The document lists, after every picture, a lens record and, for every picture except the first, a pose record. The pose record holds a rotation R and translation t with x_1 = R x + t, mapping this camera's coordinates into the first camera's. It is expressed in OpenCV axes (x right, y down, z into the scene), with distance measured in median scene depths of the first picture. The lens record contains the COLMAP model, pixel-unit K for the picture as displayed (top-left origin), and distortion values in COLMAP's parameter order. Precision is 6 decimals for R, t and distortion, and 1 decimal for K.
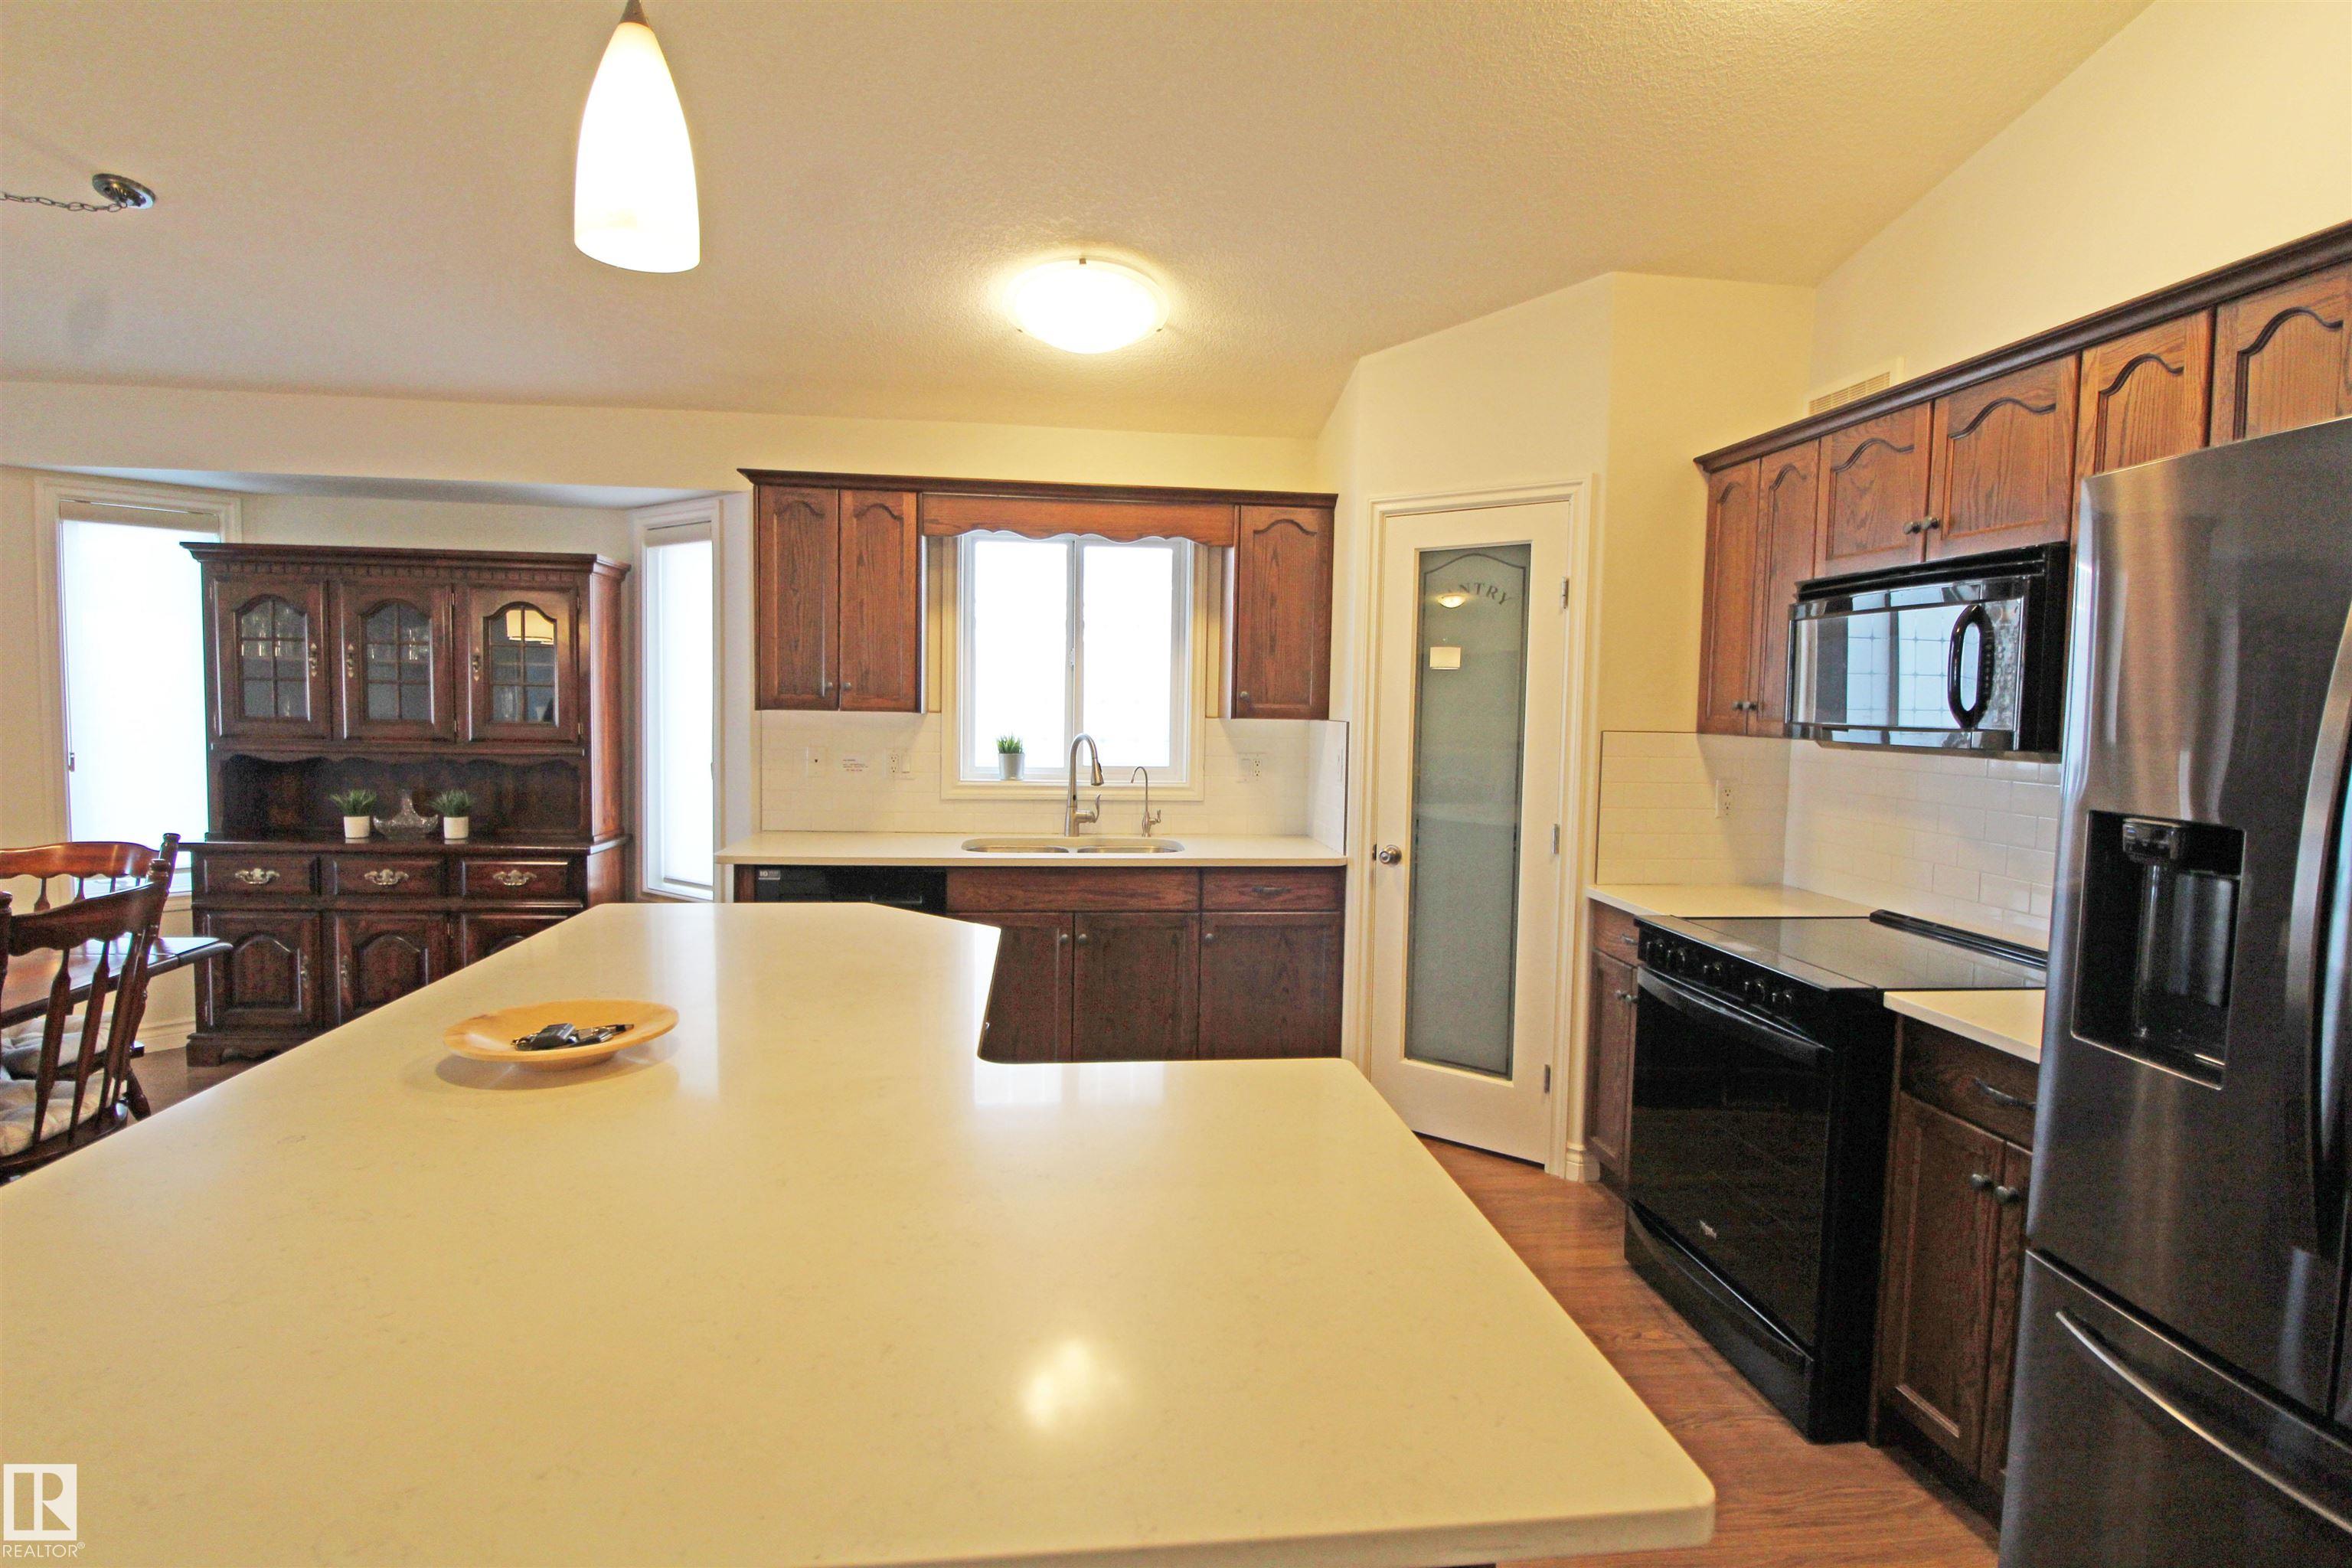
lens RADIAL K [[1177.8, 0, 1162.9], [0, 1177.8, 786.8], [0, 0, 1]] dist [-0.014795, -0.003549]
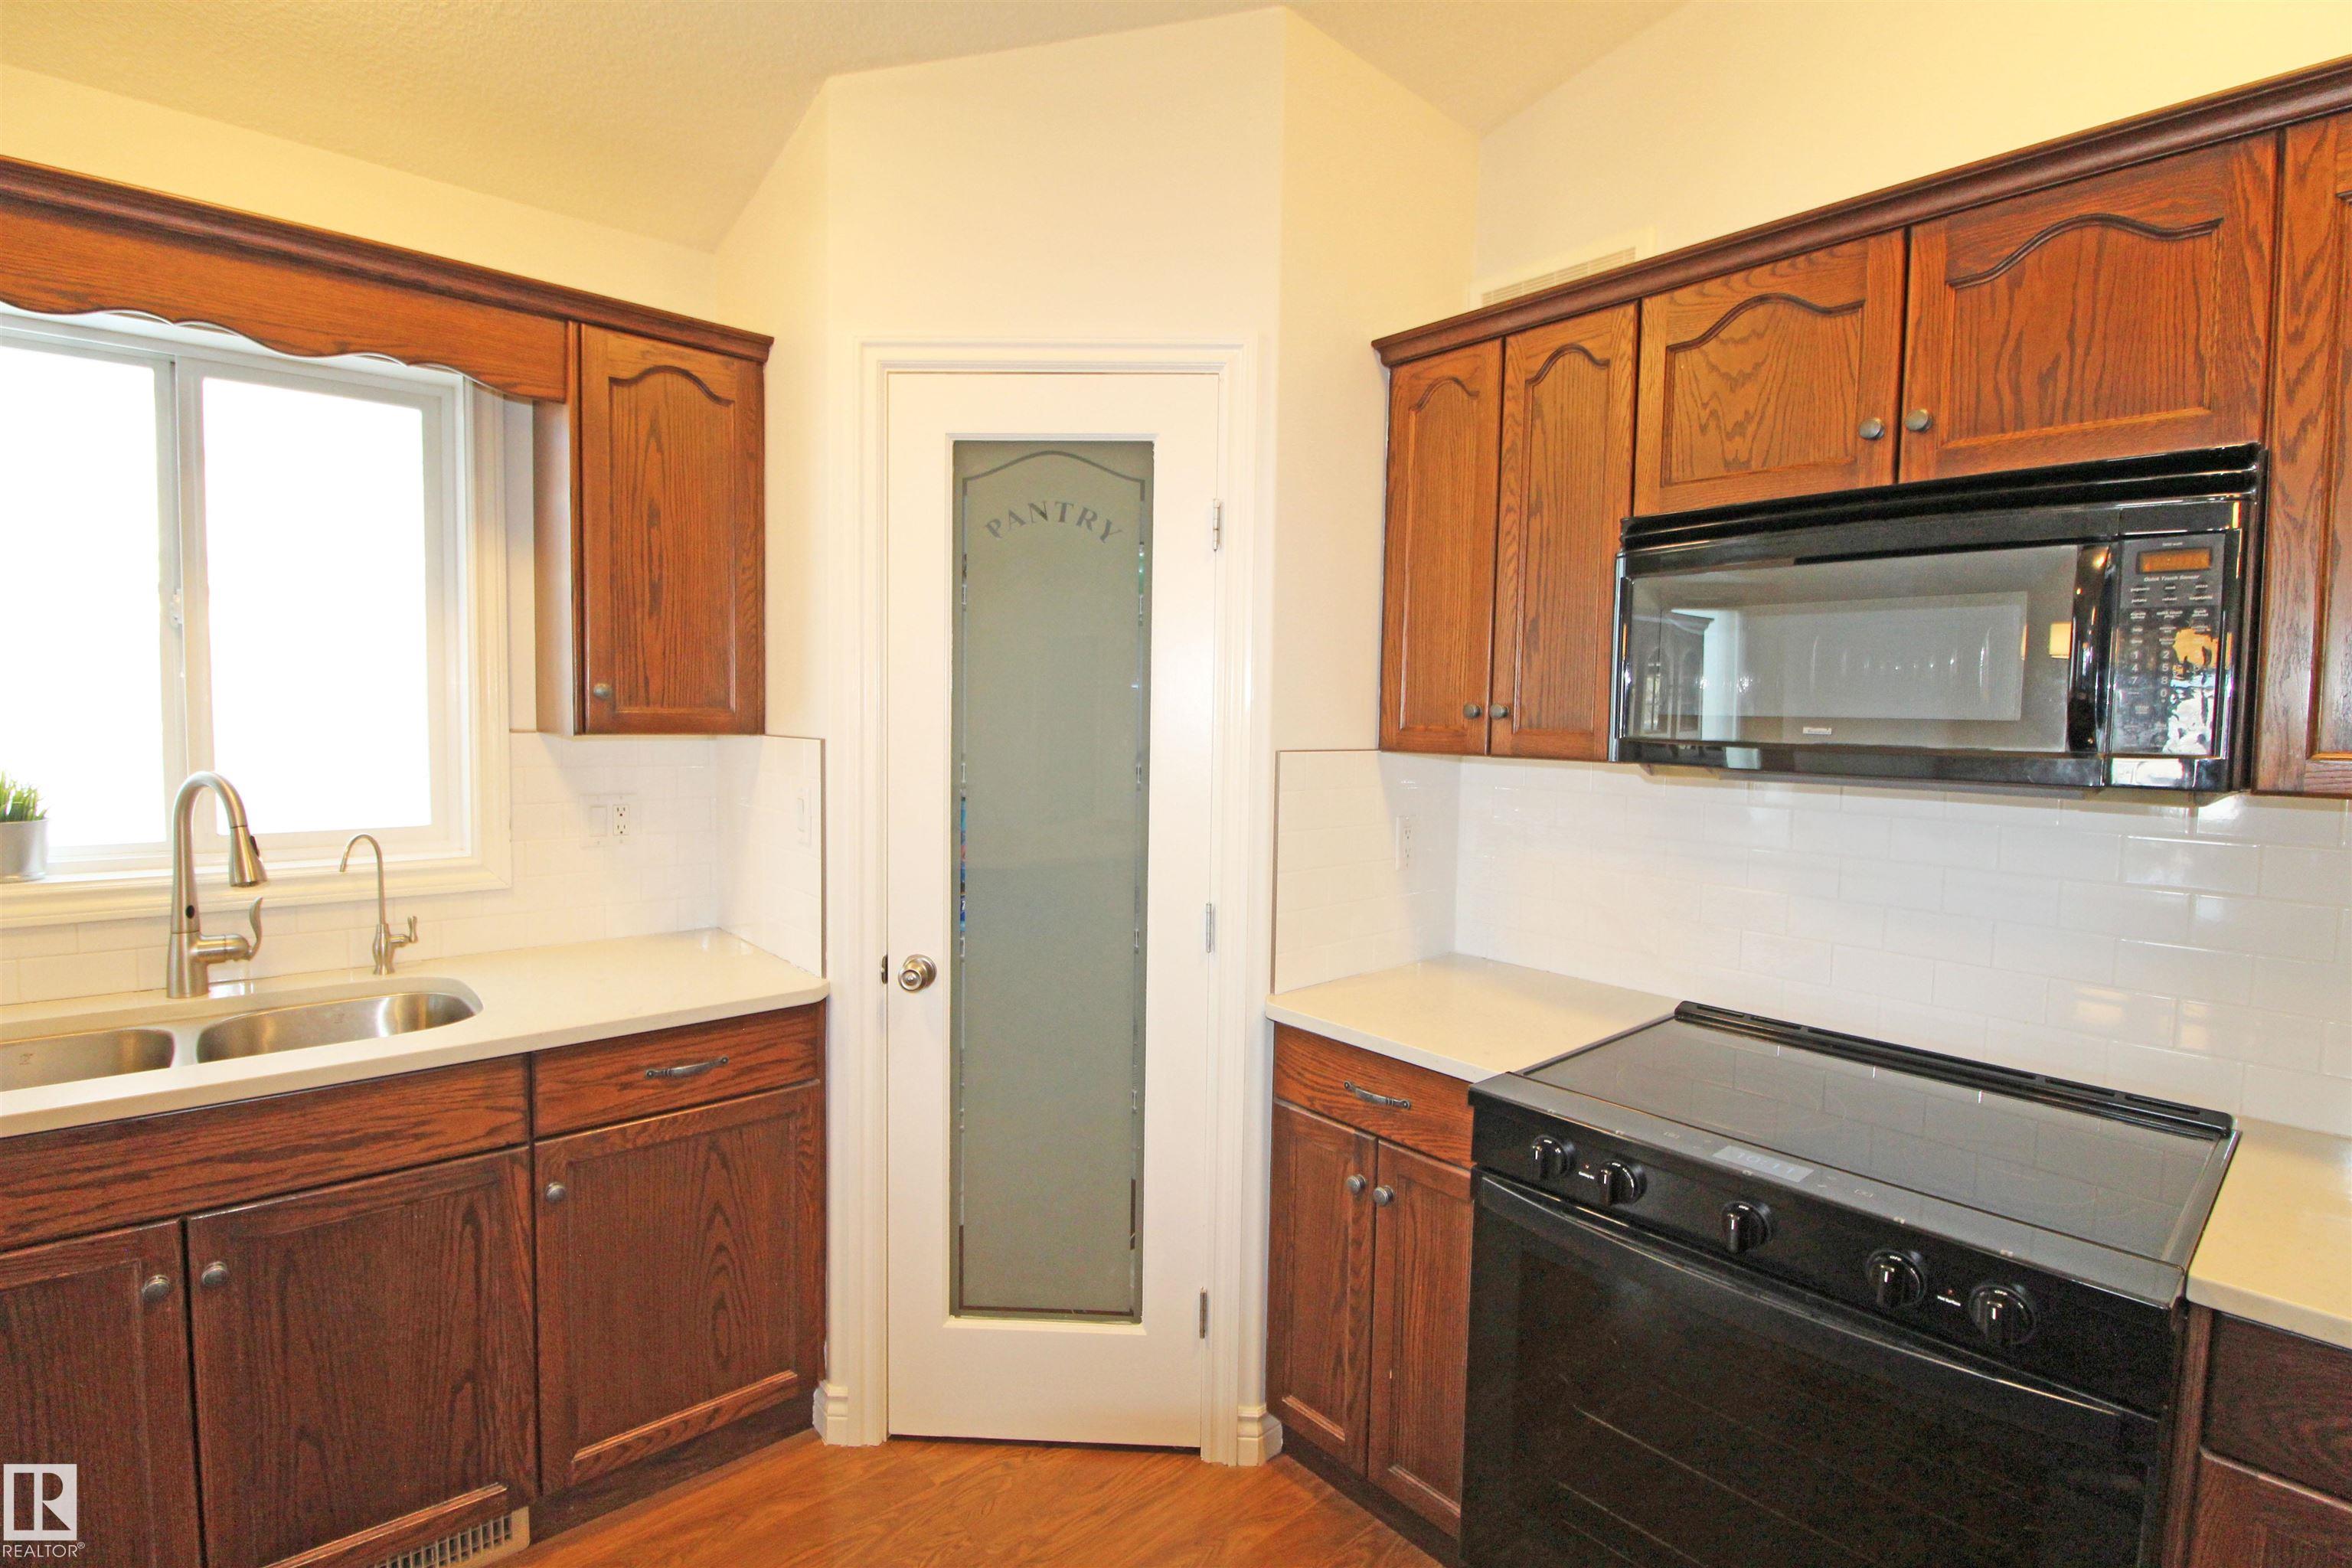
lens RADIAL K [[1089.5, 0, 1175.5], [0, 1089.5, 771.7], [0, 0, 1]] dist [-0.007315, -0.006763]
pose [[0.810454, -0.035532, 0.584724, -0.008128], [0.040173, 0.999180, 0.005035, -0.035561], [-0.584423, 0.019409, 0.811217, 0.481885]]
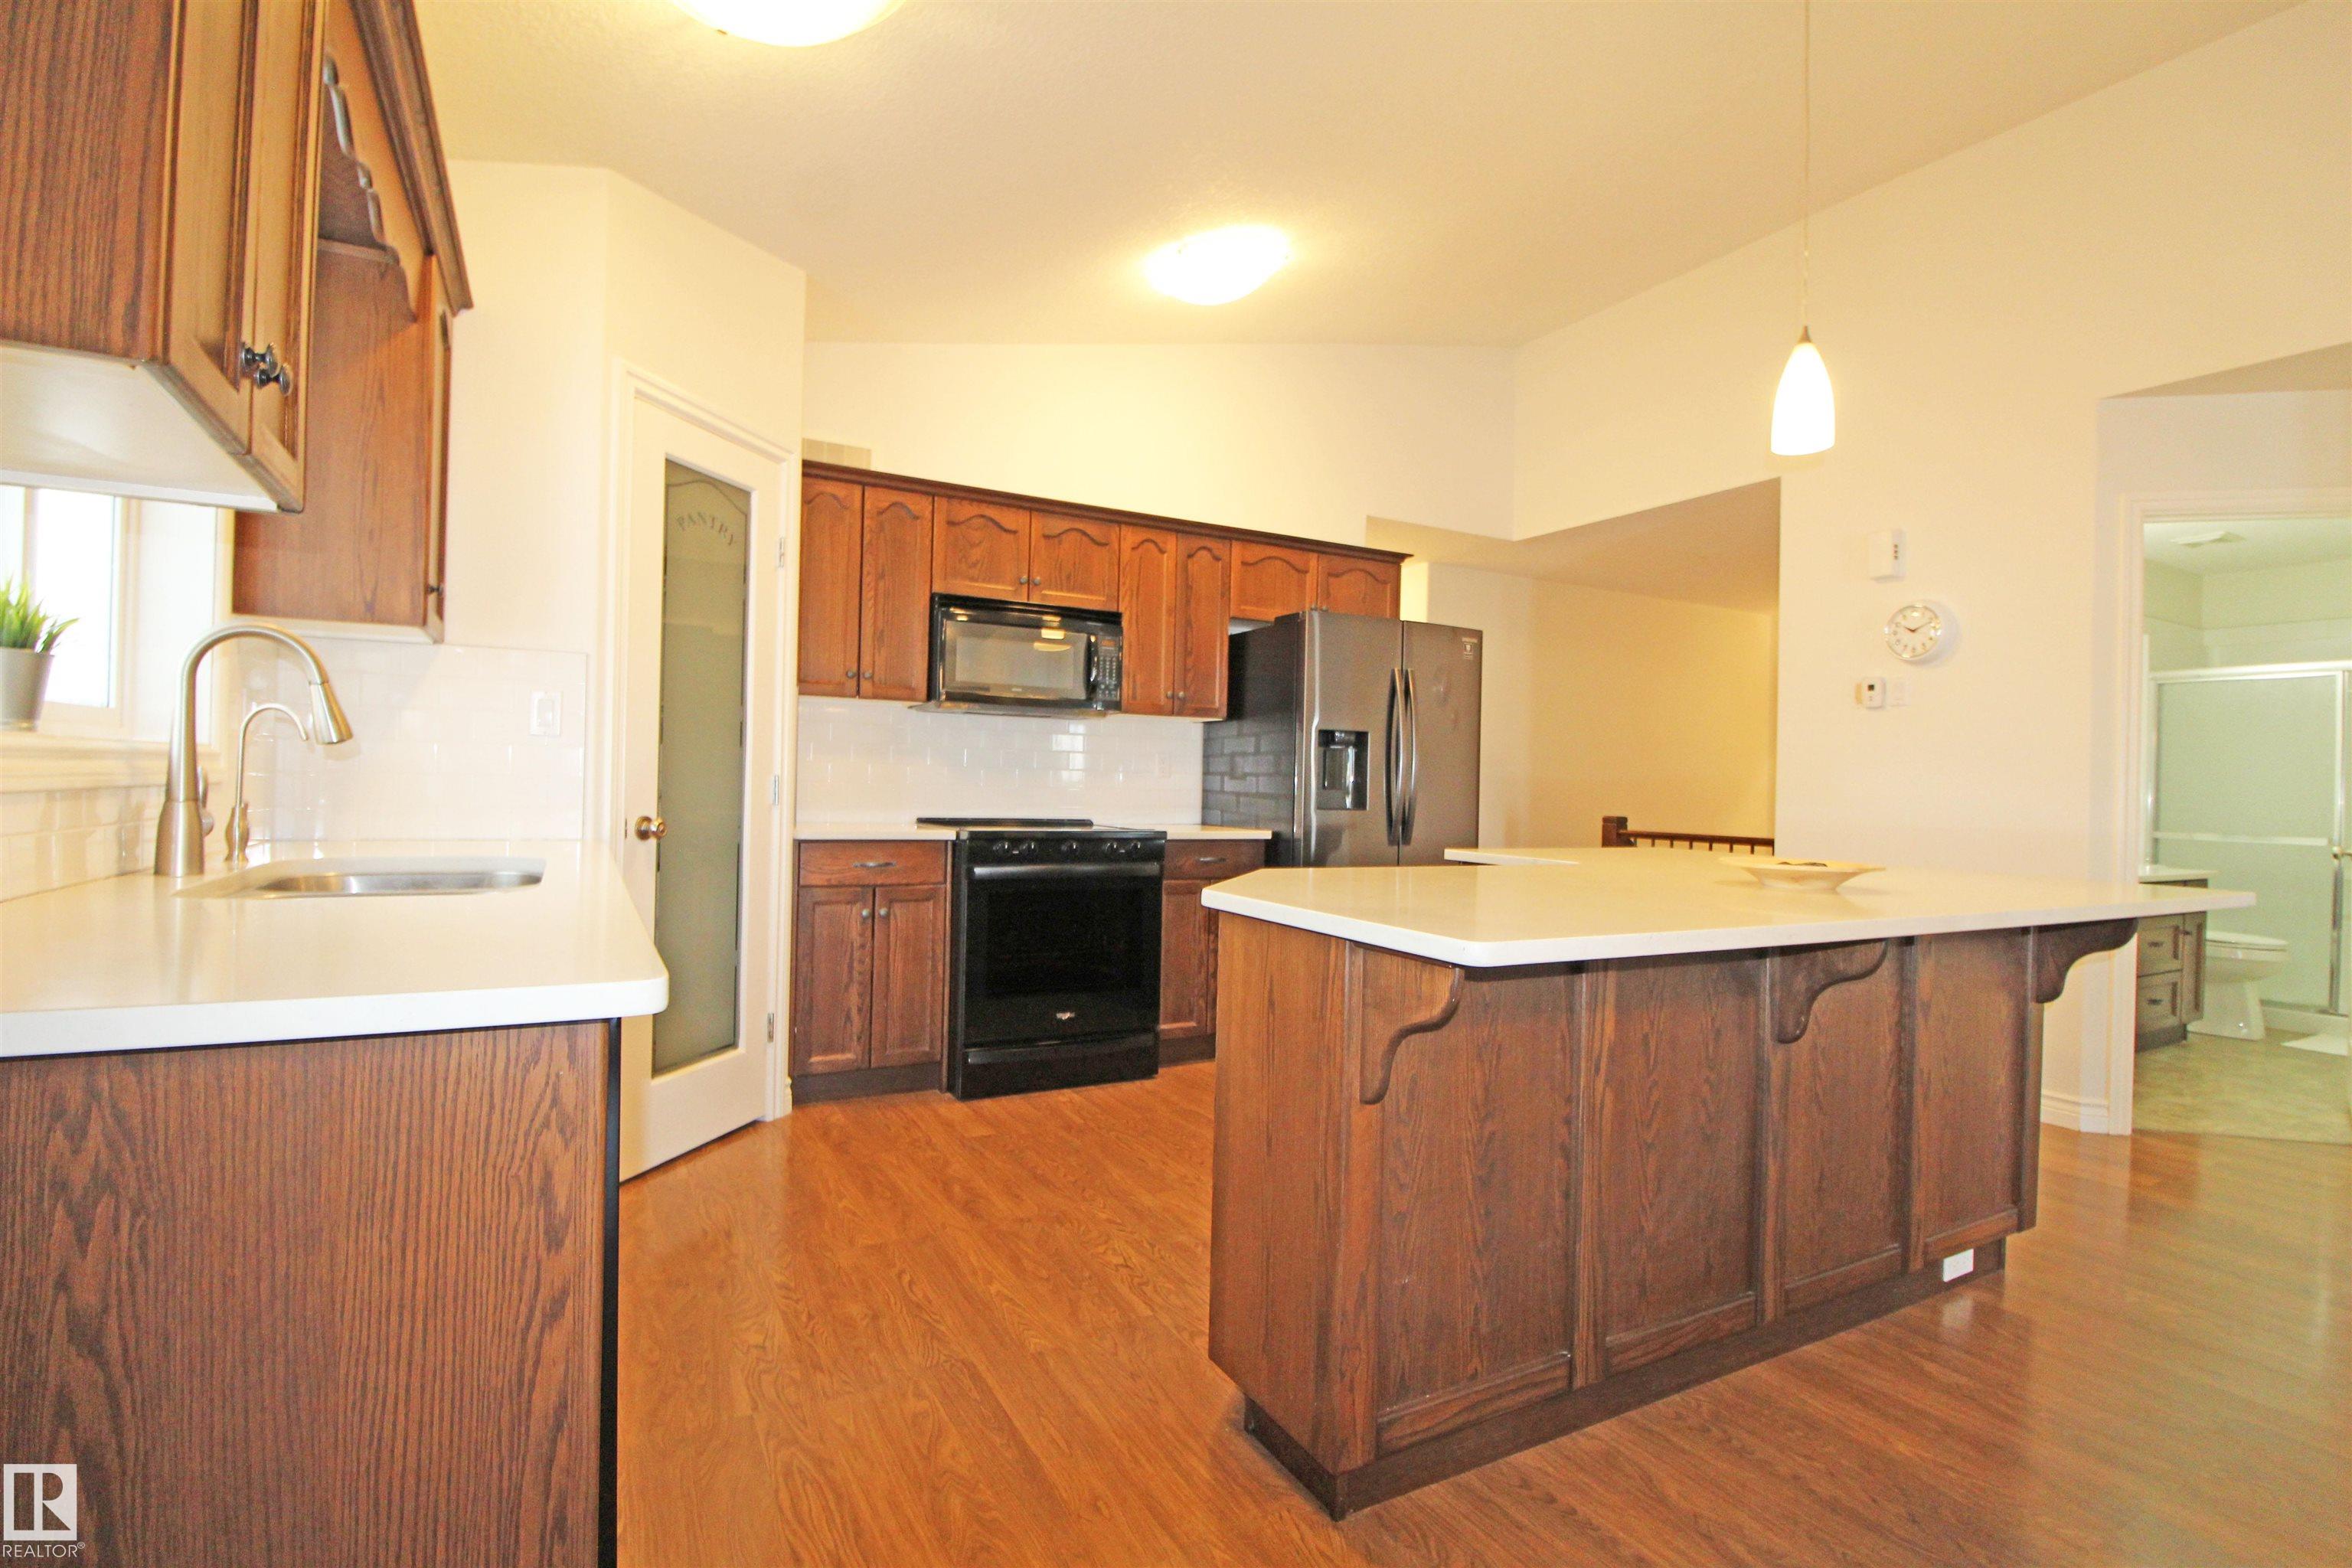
lens RADIAL K [[1089.5, 0, 1169.0], [0, 1089.5, 774.8], [0, 0, 1]] dist [-0.007315, -0.006763]
pose [[-0.386948, -0.017767, 0.921930, -0.592335], [0.039801, 0.998561, 0.035949, 0.009668], [-0.921242, 0.050604, -0.385684, 0.921746]]
